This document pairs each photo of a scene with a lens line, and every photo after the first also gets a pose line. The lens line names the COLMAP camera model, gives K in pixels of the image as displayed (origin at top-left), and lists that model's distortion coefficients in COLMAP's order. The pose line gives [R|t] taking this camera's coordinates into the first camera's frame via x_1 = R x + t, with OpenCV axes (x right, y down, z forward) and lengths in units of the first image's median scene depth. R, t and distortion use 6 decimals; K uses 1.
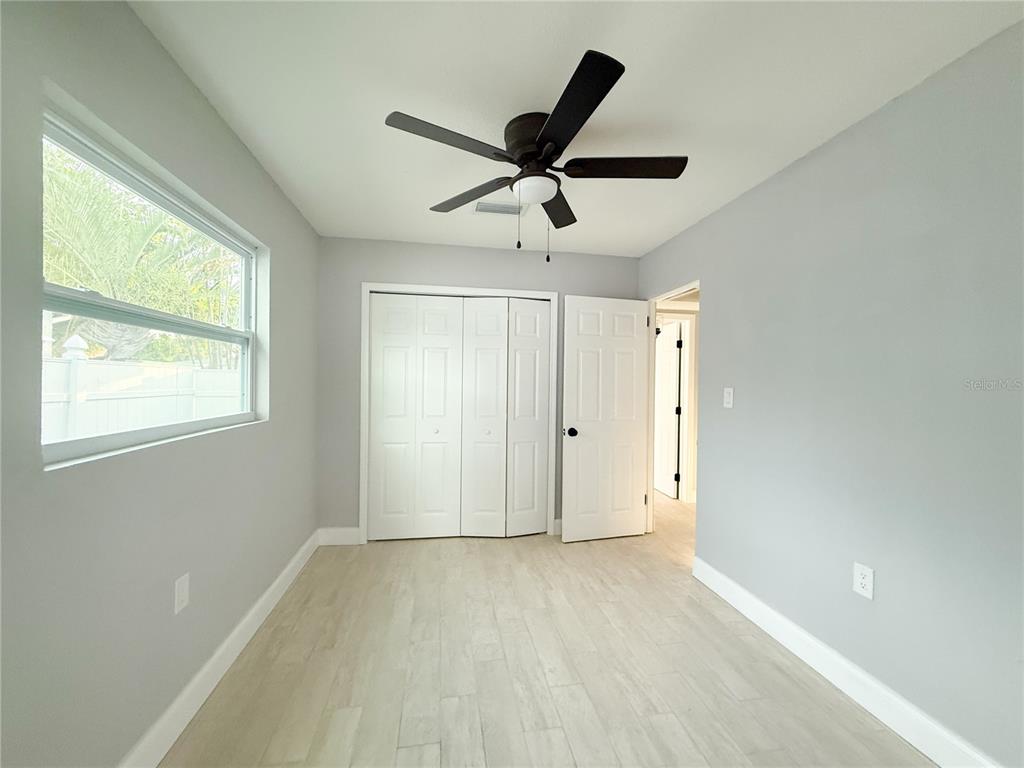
lens RADIAL K [[406.0, 0, 511.2], [0, 406.0, 382.2], [0, 0, 1]] dist [-0.000550, -0.000025]
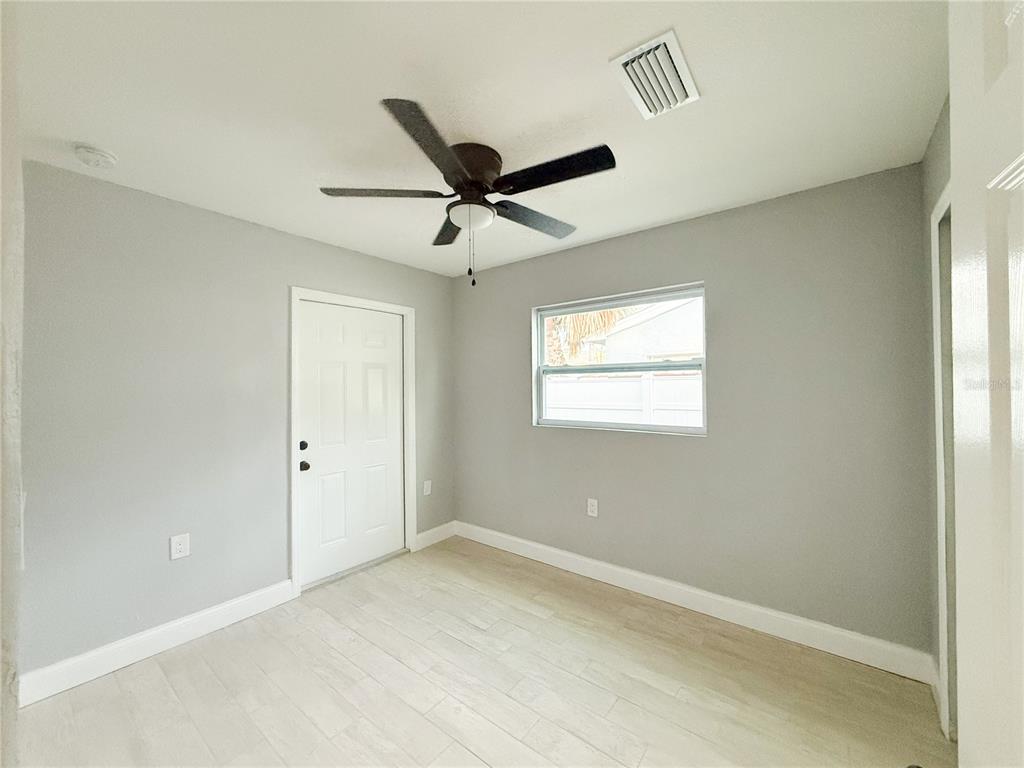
lens RADIAL K [[406.0, 0, 511.9], [0, 406.0, 385.0], [0, 0, 1]] dist [-0.000550, -0.000025]
pose [[-0.740922, -0.004676, -0.671575, 0.661925], [-0.001741, 0.999986, -0.005042, -0.050251], [0.671589, -0.002567, -0.740920, 1.825608]]
